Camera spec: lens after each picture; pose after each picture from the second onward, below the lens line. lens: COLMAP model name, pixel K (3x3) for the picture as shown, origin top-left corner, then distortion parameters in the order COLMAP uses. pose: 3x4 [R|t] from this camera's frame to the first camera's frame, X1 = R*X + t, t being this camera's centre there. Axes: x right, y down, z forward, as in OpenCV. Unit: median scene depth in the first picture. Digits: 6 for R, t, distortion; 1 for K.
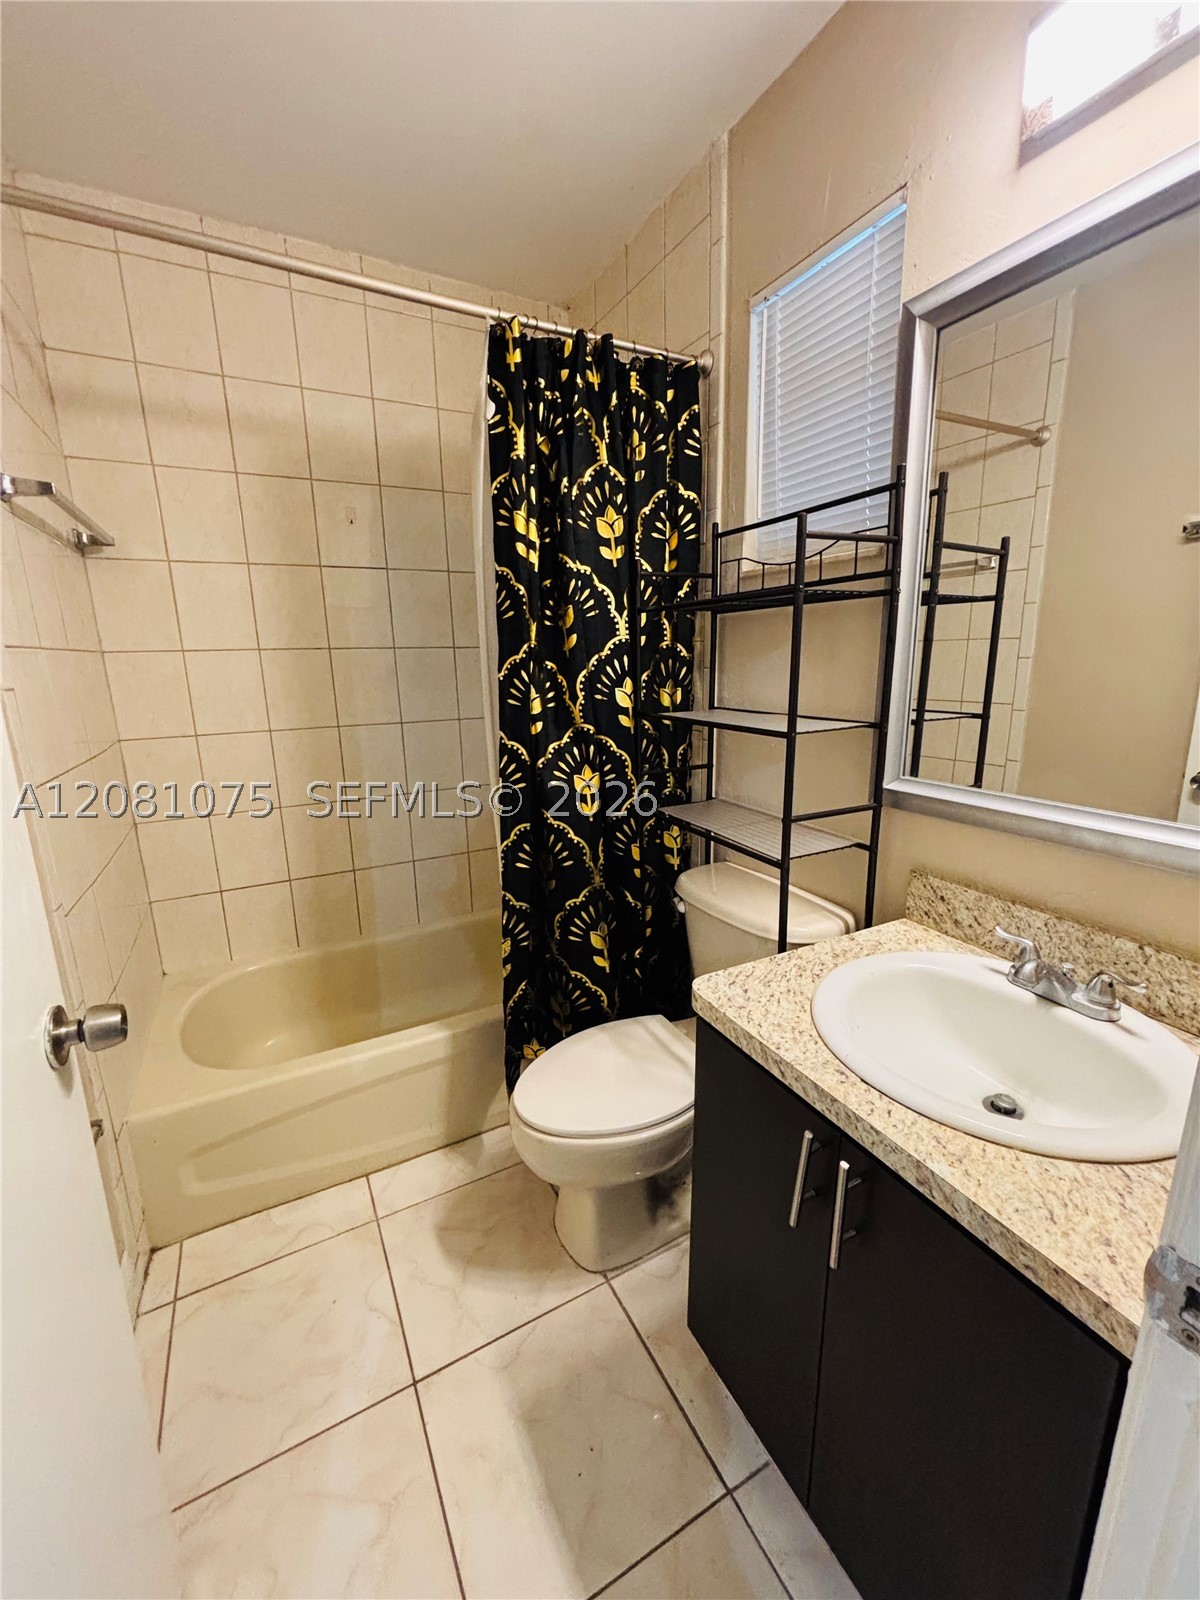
lens RADIAL K [[647.4, 0, 598.9], [0, 647.4, 800.2], [0, 0, 1]] dist [0.001111, -0.000736]
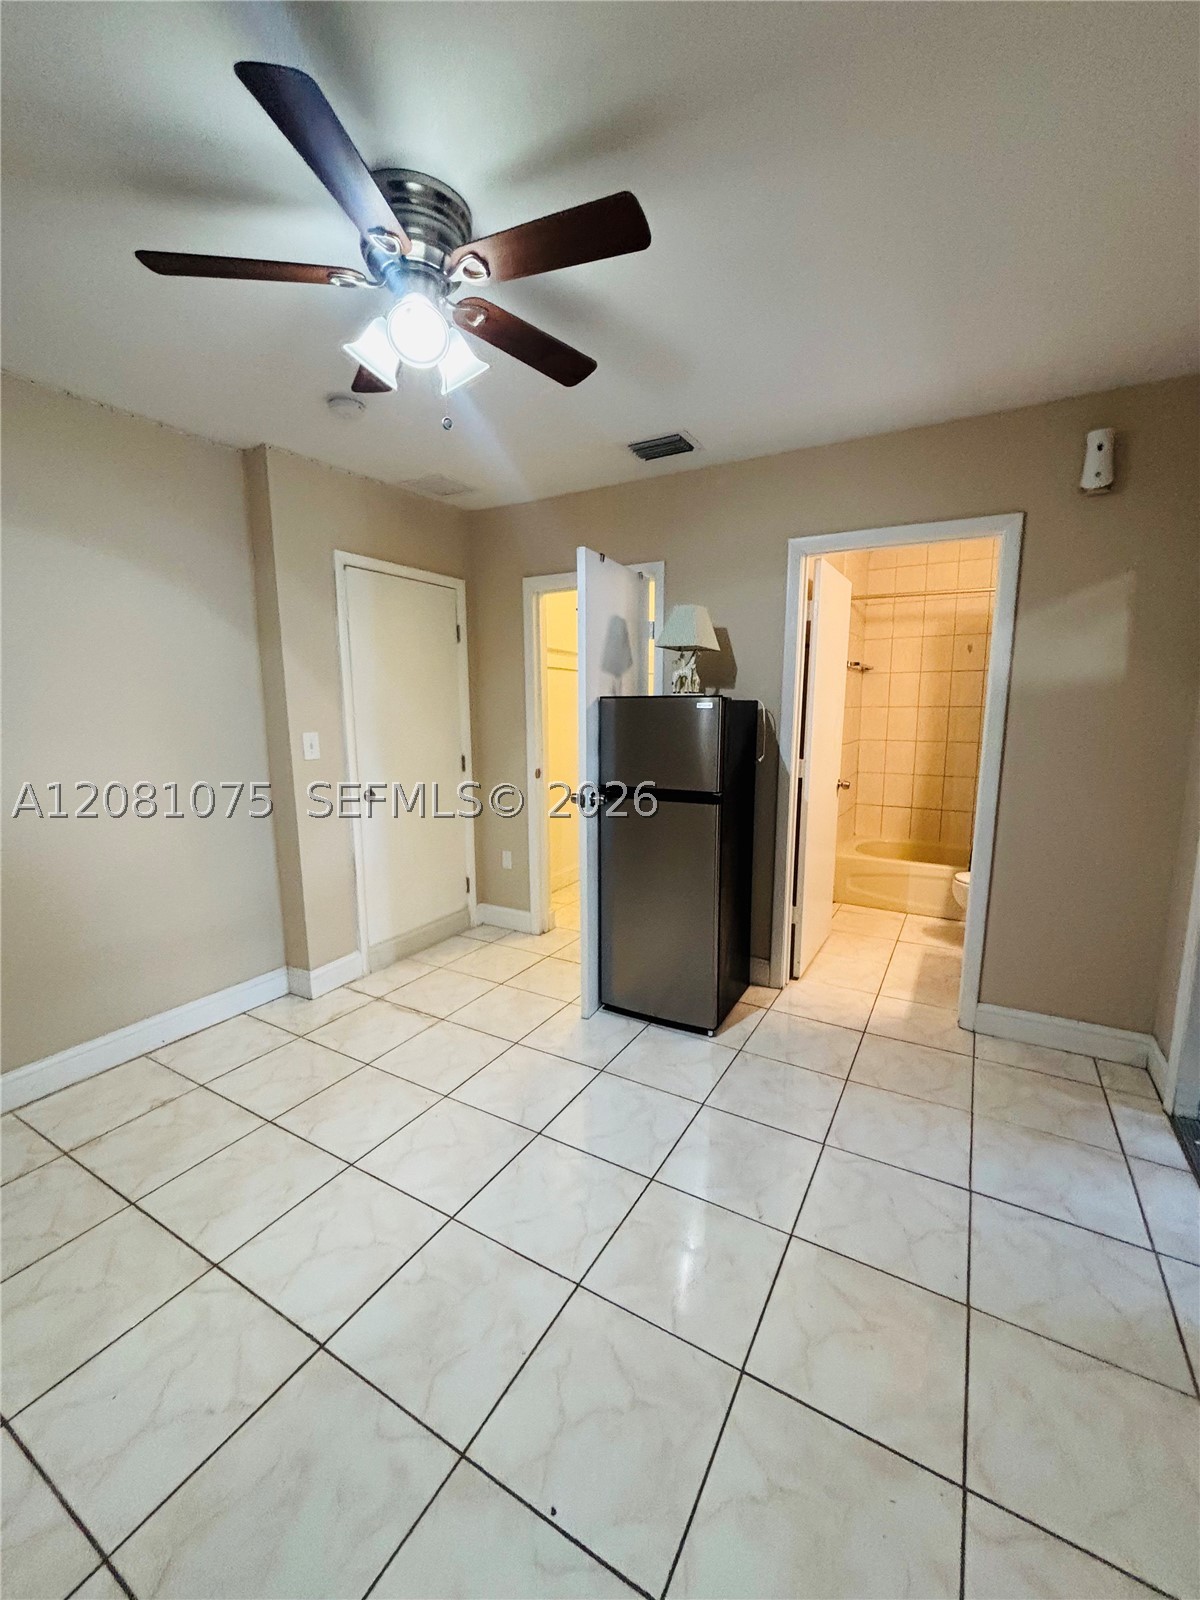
lens RADIAL K [[647.4, 0, 602.9], [0, 647.4, 800.3], [0, 0, 1]] dist [0.001111, -0.000736]
pose [[0.527251, 0.144474, -0.837337, 1.202924], [-0.196522, 0.979455, 0.045250, 0.300273], [0.826671, 0.140697, 0.544811, -1.600685]]
